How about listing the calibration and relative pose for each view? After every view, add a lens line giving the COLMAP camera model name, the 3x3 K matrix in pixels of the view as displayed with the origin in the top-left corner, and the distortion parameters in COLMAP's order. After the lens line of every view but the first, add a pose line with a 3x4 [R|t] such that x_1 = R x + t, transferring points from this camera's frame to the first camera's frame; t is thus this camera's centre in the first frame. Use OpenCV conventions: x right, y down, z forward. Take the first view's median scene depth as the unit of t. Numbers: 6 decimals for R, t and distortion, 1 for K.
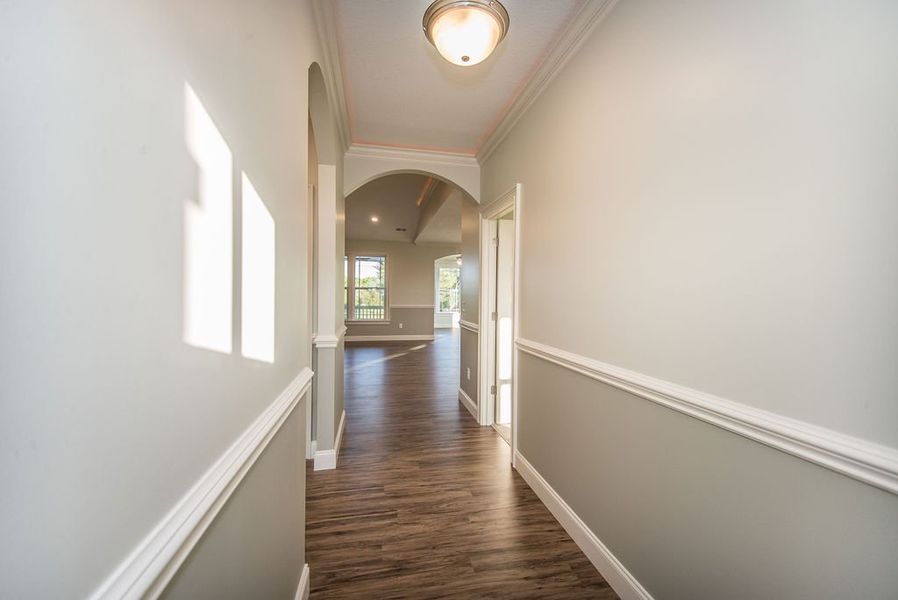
lens RADIAL K [[354.8, 0, 443.9], [0, 354.8, 299.9], [0, 0, 1]] dist [0.019727, -0.007296]
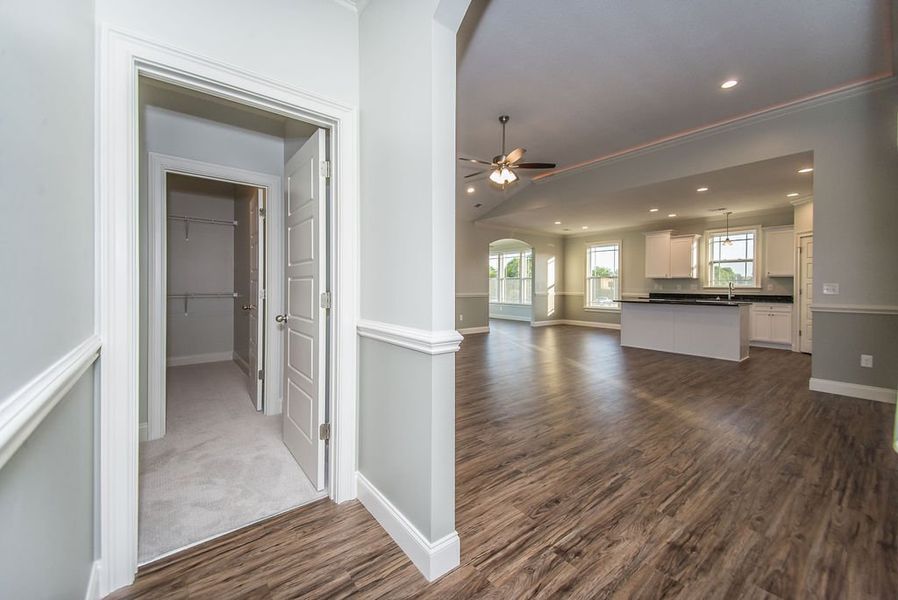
lens RADIAL K [[354.8, 0, 451.7], [0, 354.8, 289.9], [0, 0, 1]] dist [0.019727, -0.007296]
pose [[0.887439, -0.014564, 0.460696, -1.815701], [0.014199, 0.999890, 0.004258, 0.007129], [-0.460707, 0.002763, 0.887548, 0.840850]]
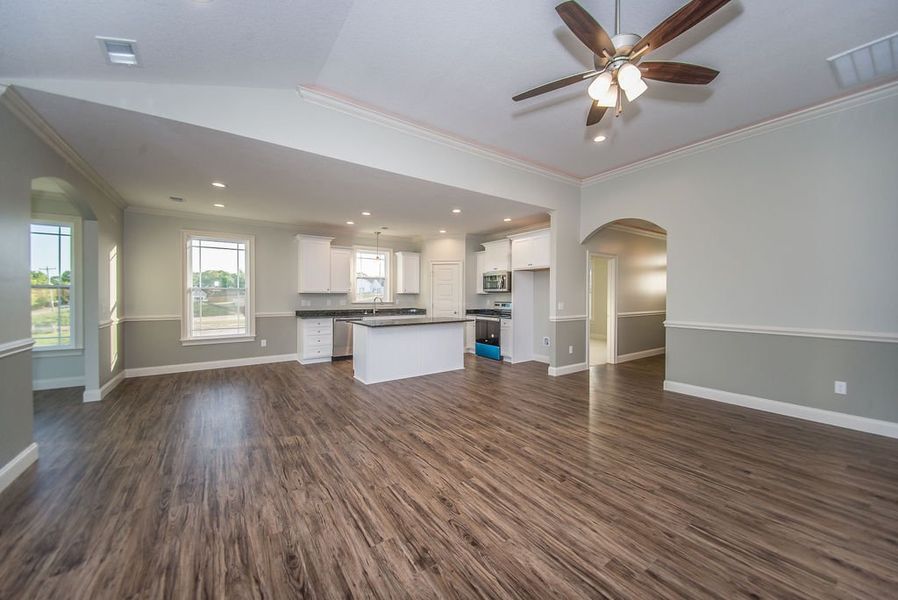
lens RADIAL K [[326.7, 0, 447.8], [0, 326.7, 296.7], [0, 0, 1]] dist [0.018144, -0.006798]
pose [[-0.400726, -0.021564, 0.915944, -1.374883], [0.006043, 0.999639, 0.026178, -0.079389], [-0.916178, 0.016025, -0.400451, 2.754142]]
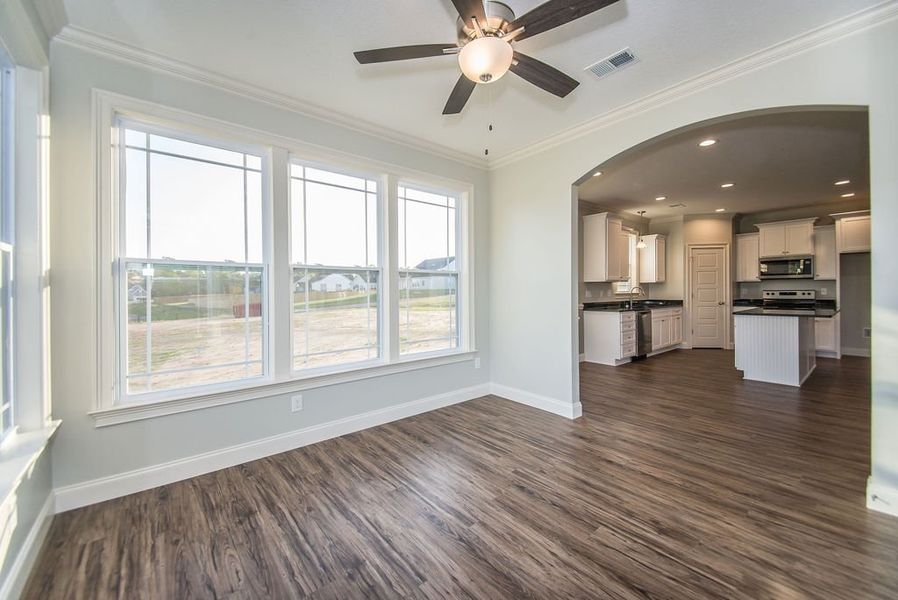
lens RADIAL K [[354.8, 0, 452.0], [0, 354.8, 291.6], [0, 0, 1]] dist [0.019727, -0.007296]
pose [[-0.474901, -0.010706, 0.879974, -0.323005], [0.017411, 0.999616, 0.021558, -0.054629], [-0.879867, 0.025559, -0.474533, 4.487745]]
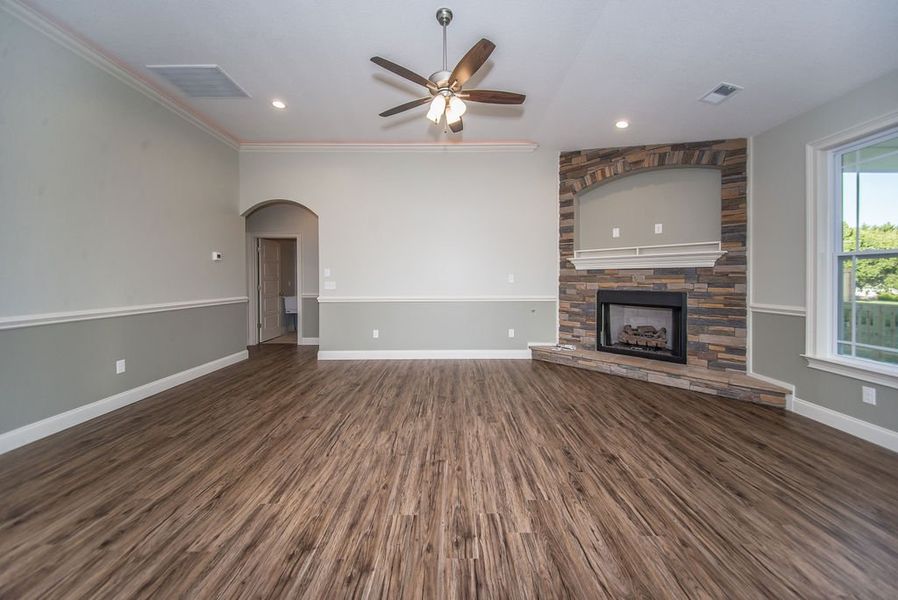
lens RADIAL K [[326.7, 0, 447.9], [0, 326.7, 281.7], [0, 0, 1]] dist [0.018144, -0.006798]
pose [[-0.195921, -0.005776, -0.980603, -0.002968], [-0.014877, 0.999885, -0.002917, -0.023039], [0.980507, 0.014017, -0.195985, 2.339470]]
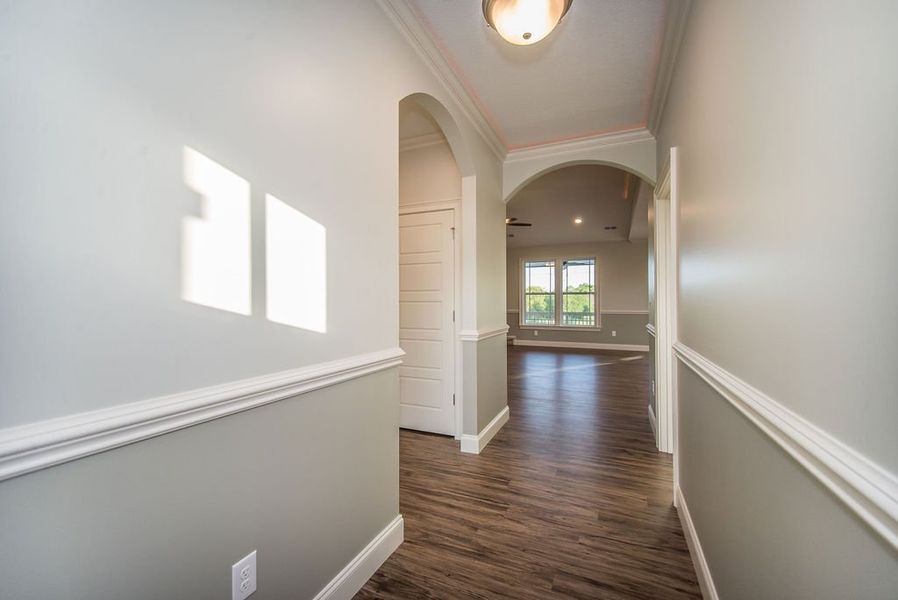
lens RADIAL K [[354.8, 0, 454.1], [0, 354.8, 300.3], [0, 0, 1]] dist [0.019727, -0.007296]
pose [[0.825640, -0.015777, -0.563977, 0.196260], [0.003407, 0.999730, -0.022980, 0.025235], [0.564187, 0.017052, 0.825471, 0.050814]]
